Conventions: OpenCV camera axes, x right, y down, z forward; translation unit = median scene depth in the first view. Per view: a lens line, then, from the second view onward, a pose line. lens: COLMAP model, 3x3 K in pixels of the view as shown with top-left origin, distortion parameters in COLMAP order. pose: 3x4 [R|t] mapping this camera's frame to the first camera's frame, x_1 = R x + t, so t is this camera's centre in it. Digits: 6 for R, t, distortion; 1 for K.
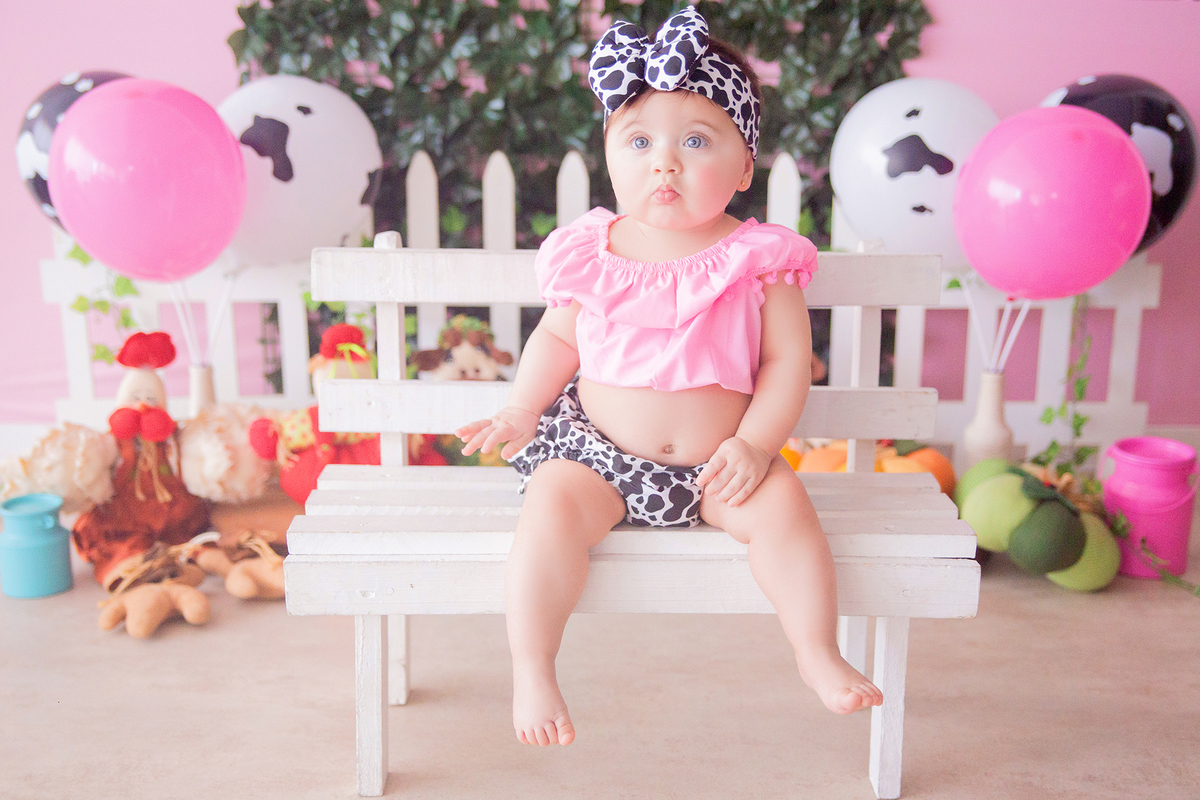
lens RADIAL K [[1445.5, 0, 599.0], [0, 1445.5, 419.7], [0, 0, 1]] dist [0.040121, -0.016864]
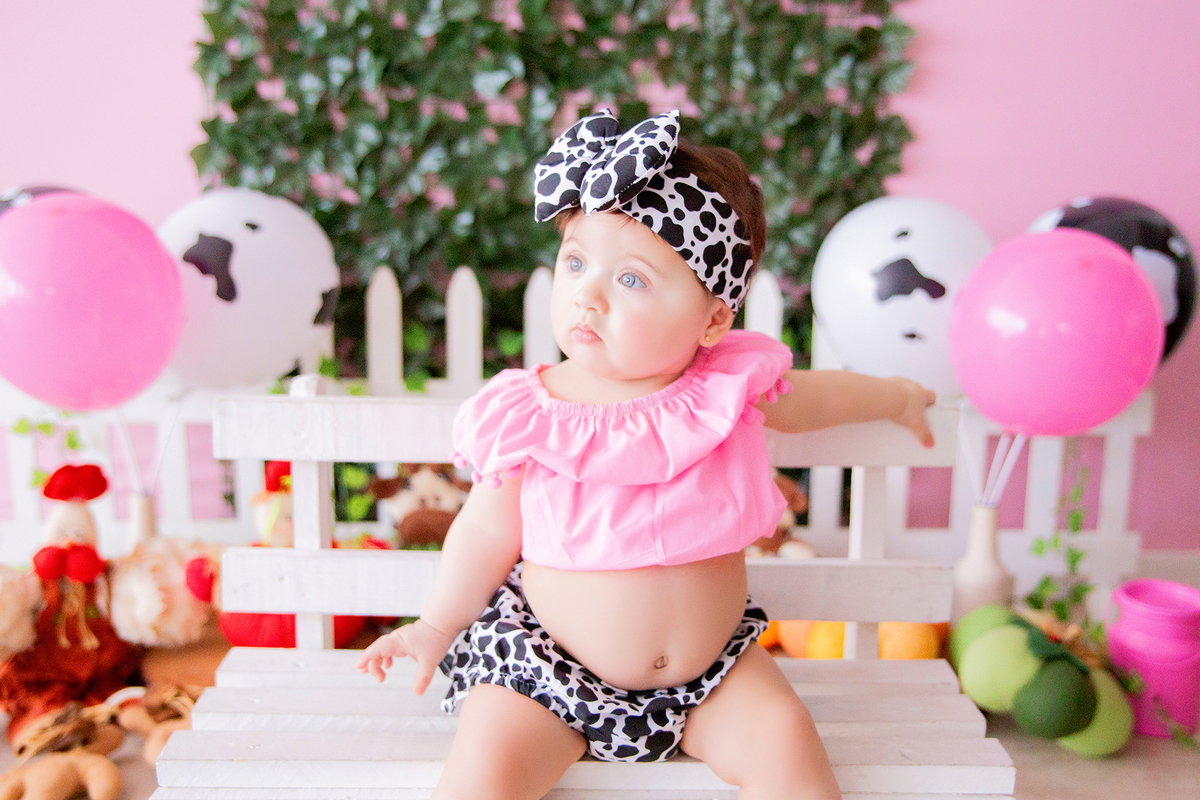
lens RADIAL K [[1244.6, 0, 600.0], [0, 1244.6, 400.0], [0, 0, 1]] dist [-0.015638, 0.015902]
pose [[0.999957, 0.006131, 0.006957, 0.015742], [-0.005705, 0.998199, -0.059720, -0.053741], [-0.007311, 0.059678, 0.998191, 0.199741]]
